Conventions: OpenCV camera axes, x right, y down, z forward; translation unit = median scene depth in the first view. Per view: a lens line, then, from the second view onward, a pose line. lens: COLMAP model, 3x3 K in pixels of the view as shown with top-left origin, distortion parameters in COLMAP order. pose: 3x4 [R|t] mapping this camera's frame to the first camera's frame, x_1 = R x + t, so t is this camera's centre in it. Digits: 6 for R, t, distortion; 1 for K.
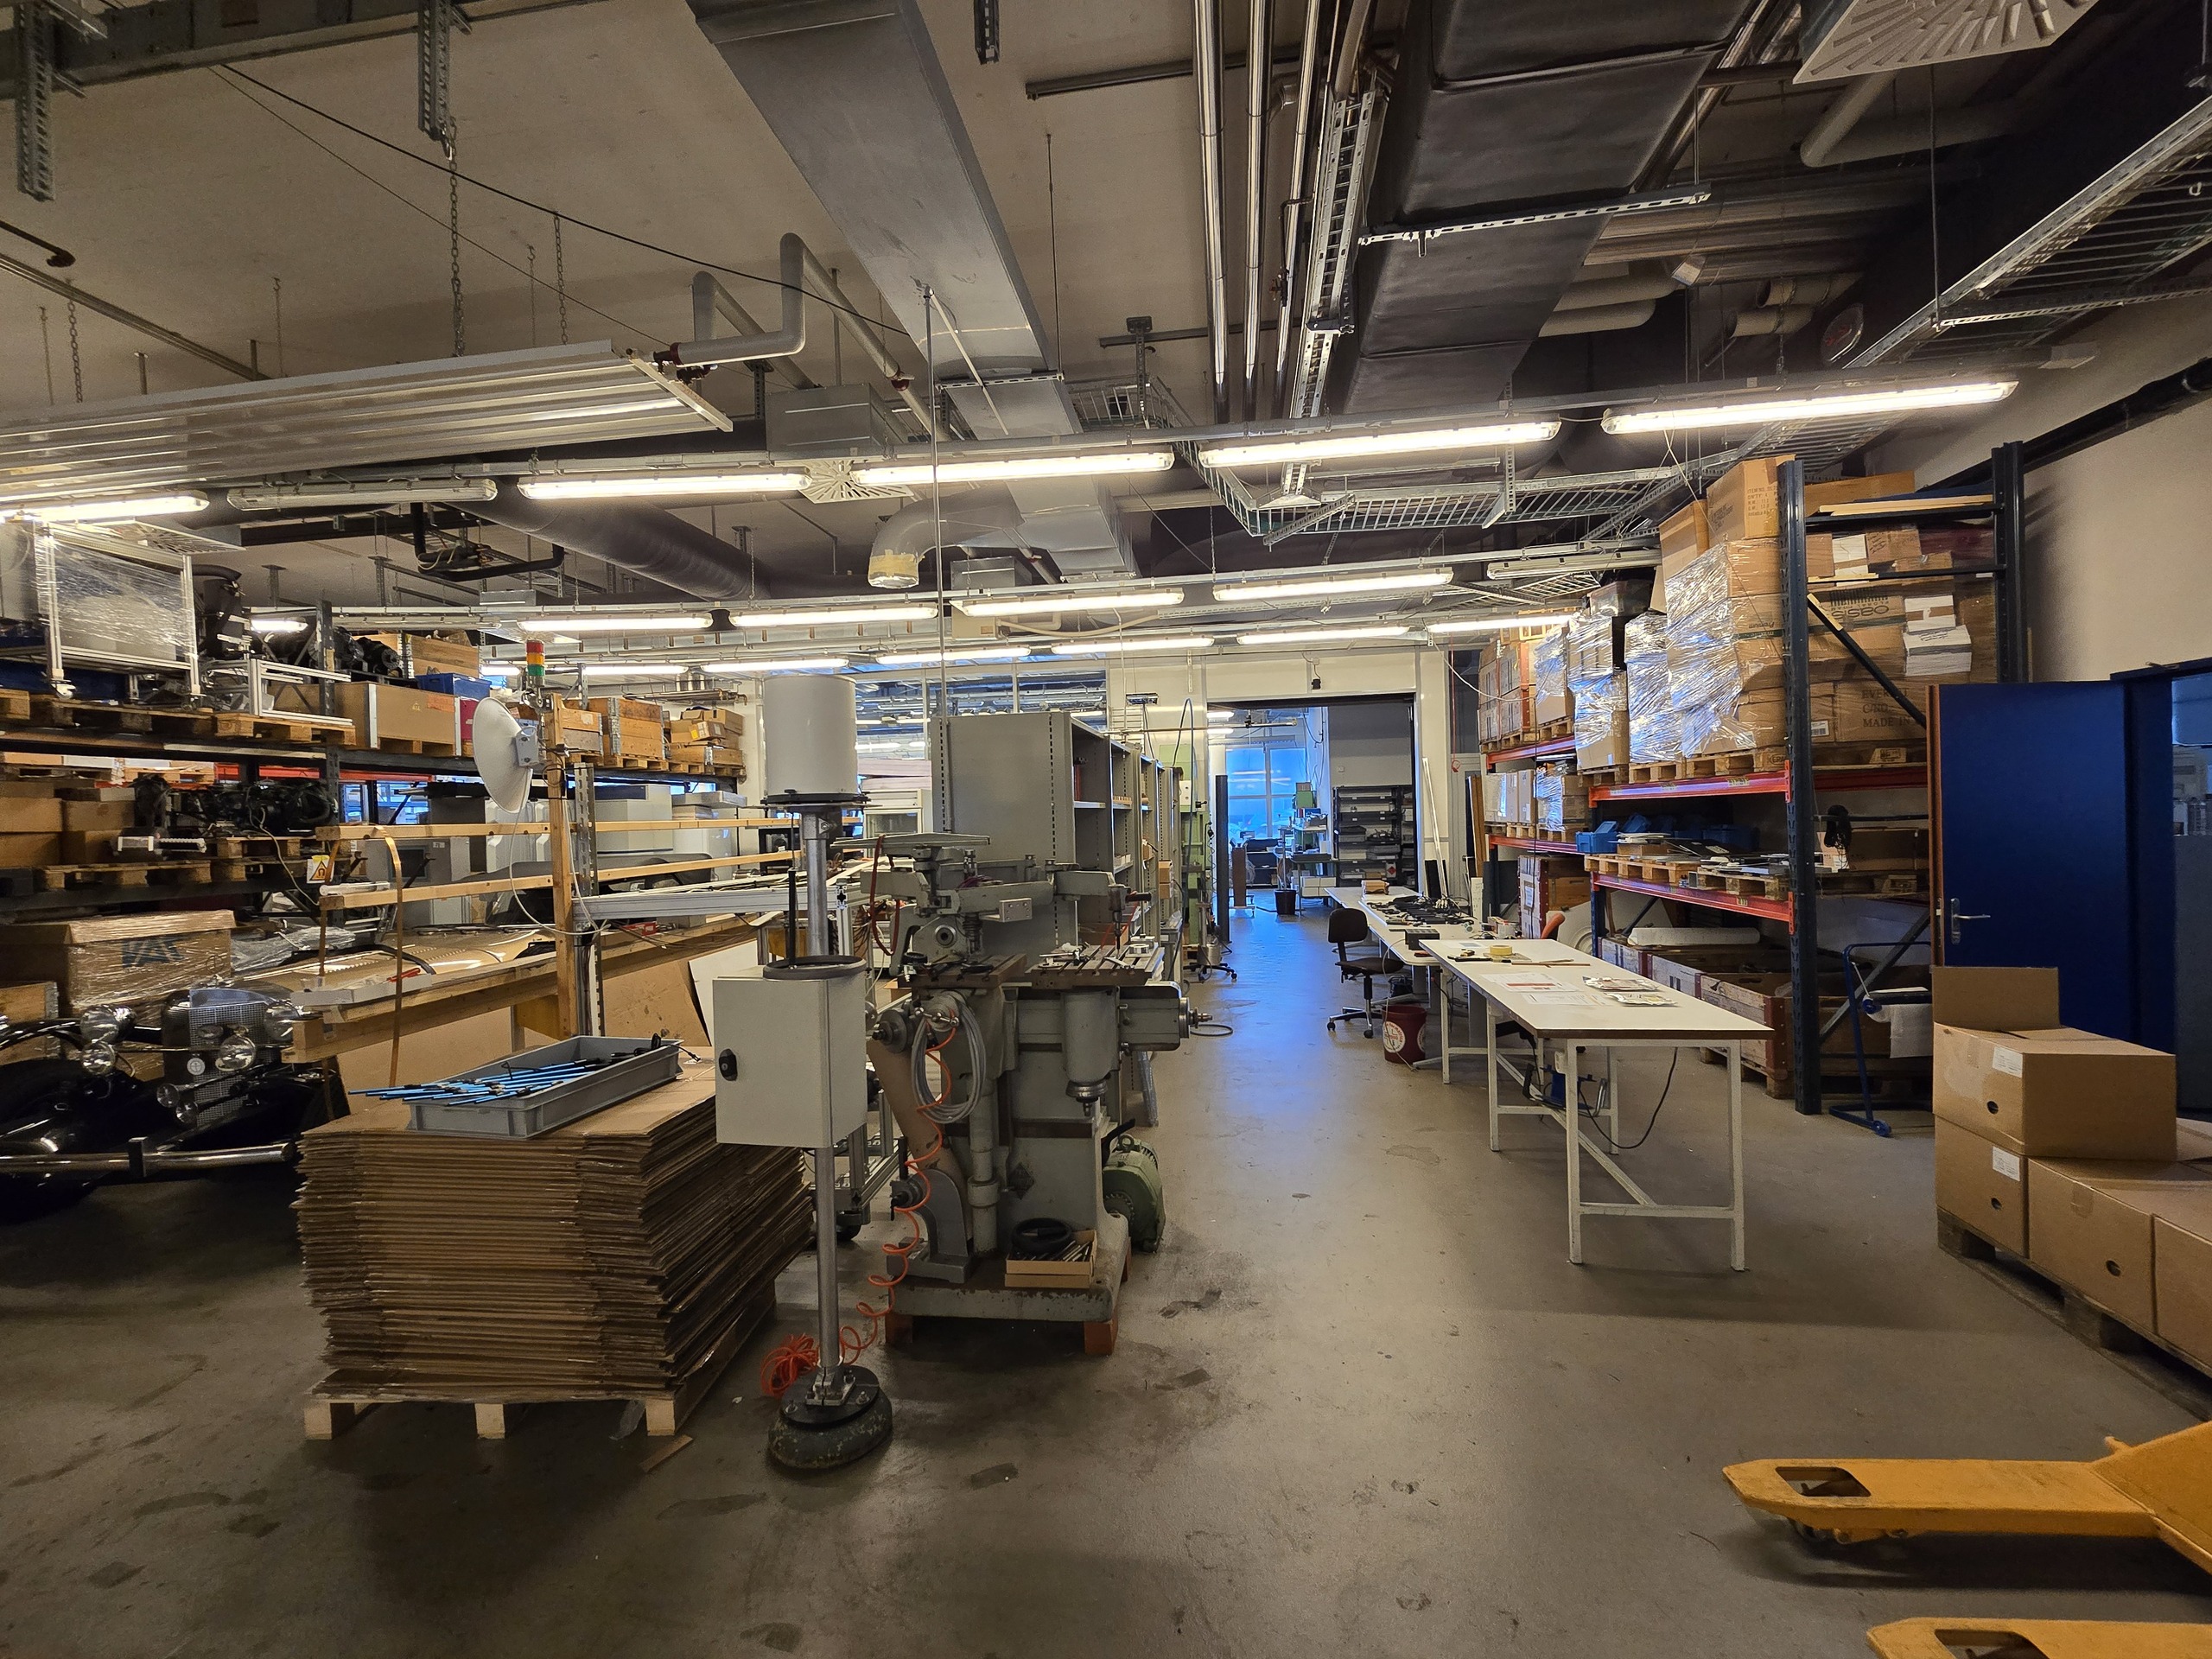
lens RADIAL K [[902.6, 0, 1108.9], [0, 902.6, 826.6], [0, 0, 1]] dist [-0.001944, -0.000932]
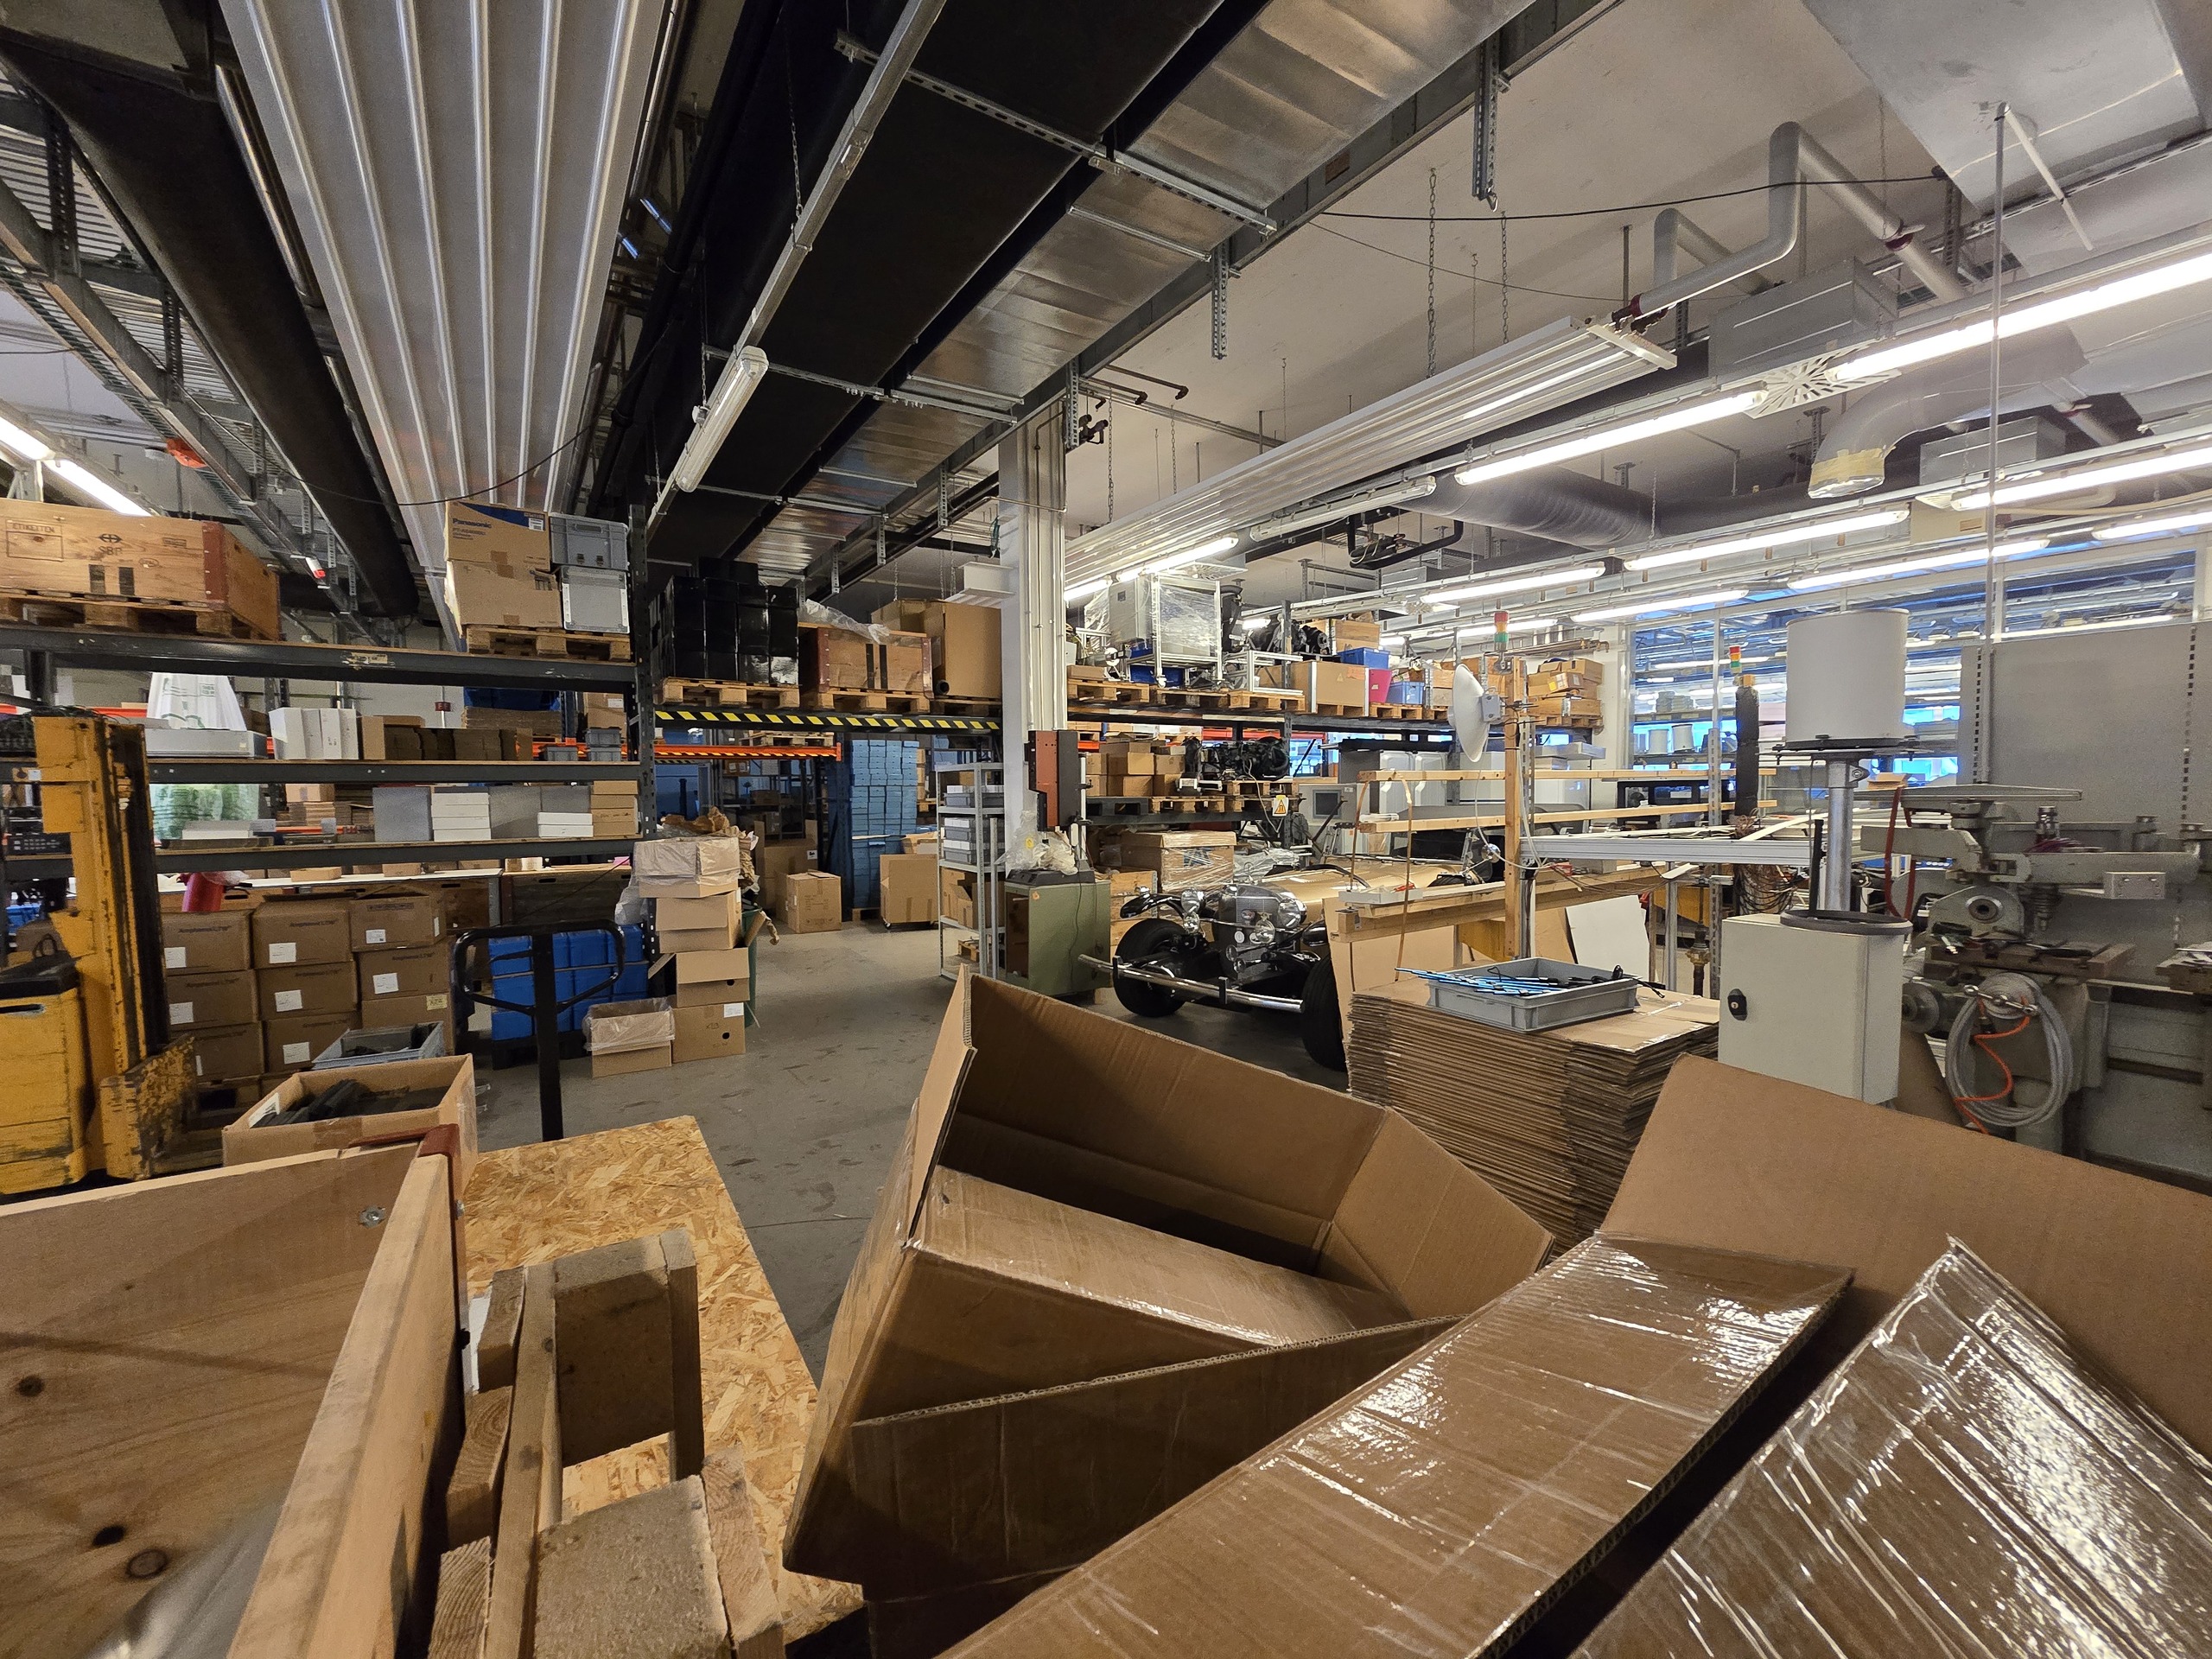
lens RADIAL K [[902.6, 0, 1107.2], [0, 902.6, 831.3], [0, 0, 1]] dist [-0.001944, -0.000932]
pose [[0.664046, 0.057574, -0.745472, -0.066029], [-0.015120, 0.997861, 0.063598, 0.005616], [0.747539, -0.030961, 0.663496, -0.098897]]
